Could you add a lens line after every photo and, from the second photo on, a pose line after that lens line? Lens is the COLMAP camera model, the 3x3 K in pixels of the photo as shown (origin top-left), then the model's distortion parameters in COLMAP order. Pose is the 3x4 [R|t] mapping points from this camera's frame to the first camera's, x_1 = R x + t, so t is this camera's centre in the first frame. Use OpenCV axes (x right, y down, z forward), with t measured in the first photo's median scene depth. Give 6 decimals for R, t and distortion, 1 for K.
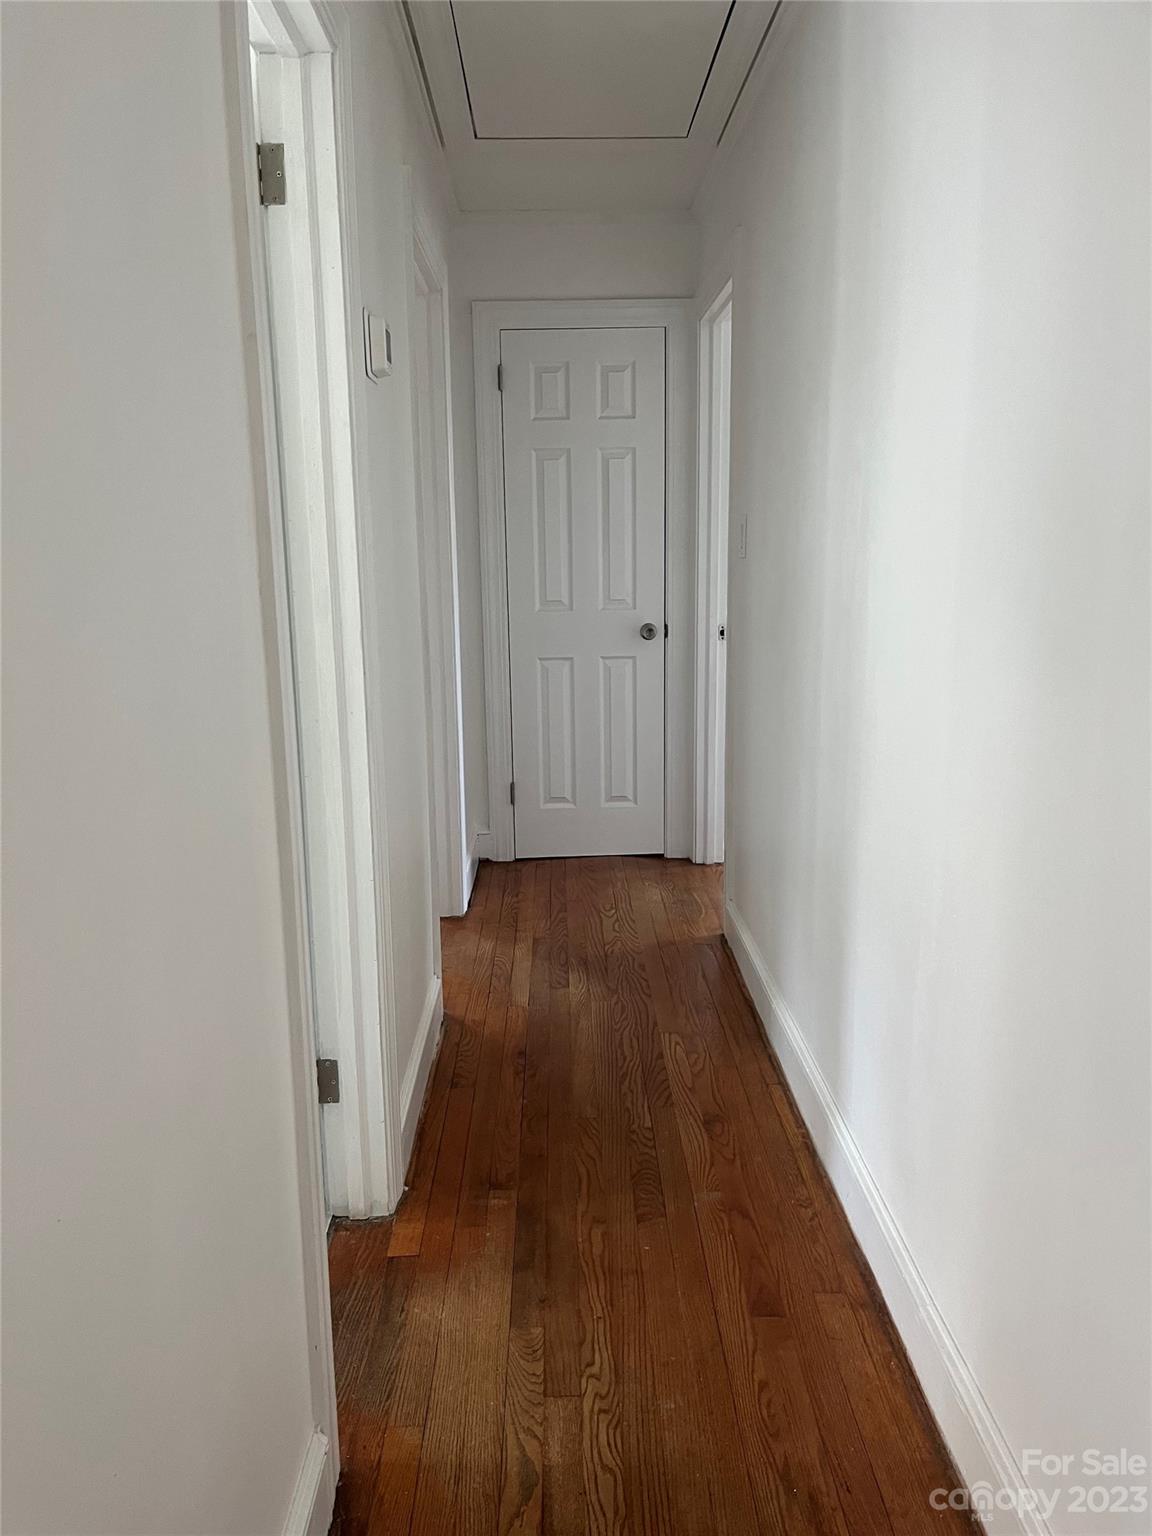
lens RADIAL K [[1149.5, 0, 576.3], [0, 1149.5, 767.7], [0, 0, 1]] dist [0.050513, -0.070523]
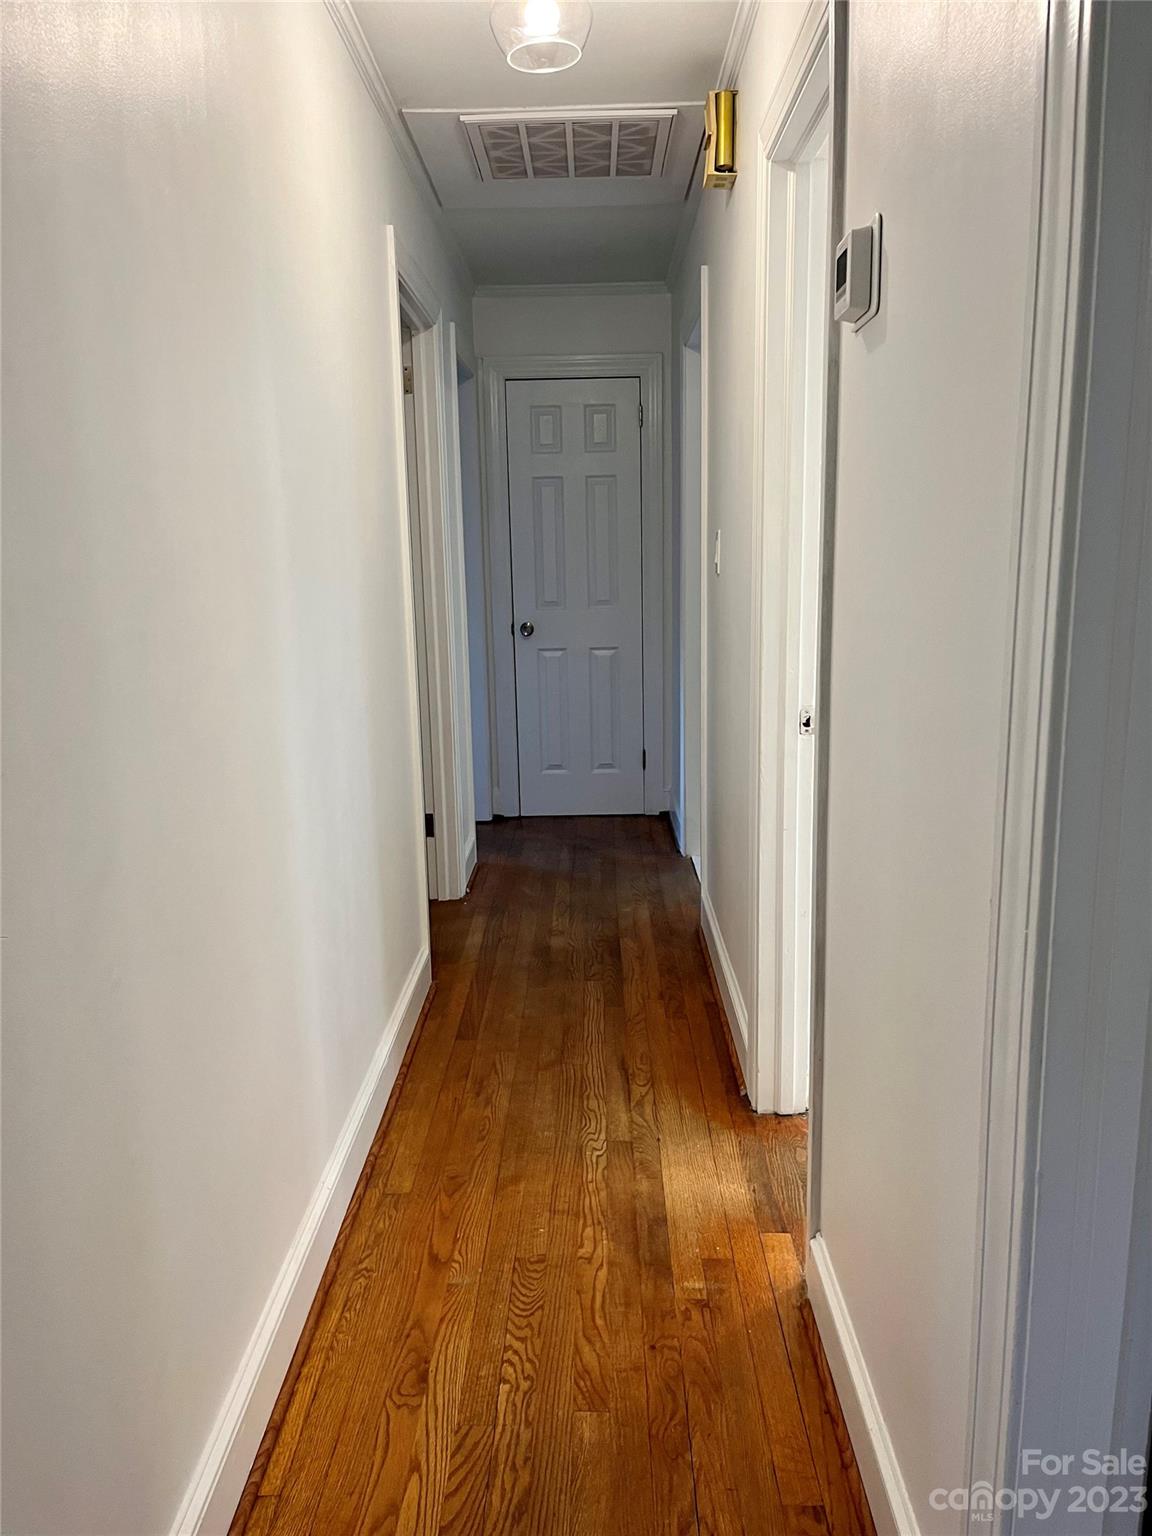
lens RADIAL K [[1149.5, 0, 576.3], [0, 1149.5, 768.0], [0, 0, 1]] dist [0.050513, -0.070523]
pose [[-0.998925, 0.022744, 0.040397, -0.022099], [0.036239, 0.926536, 0.374458, -0.357872], [-0.028913, 0.375519, -0.926364, 1.772349]]
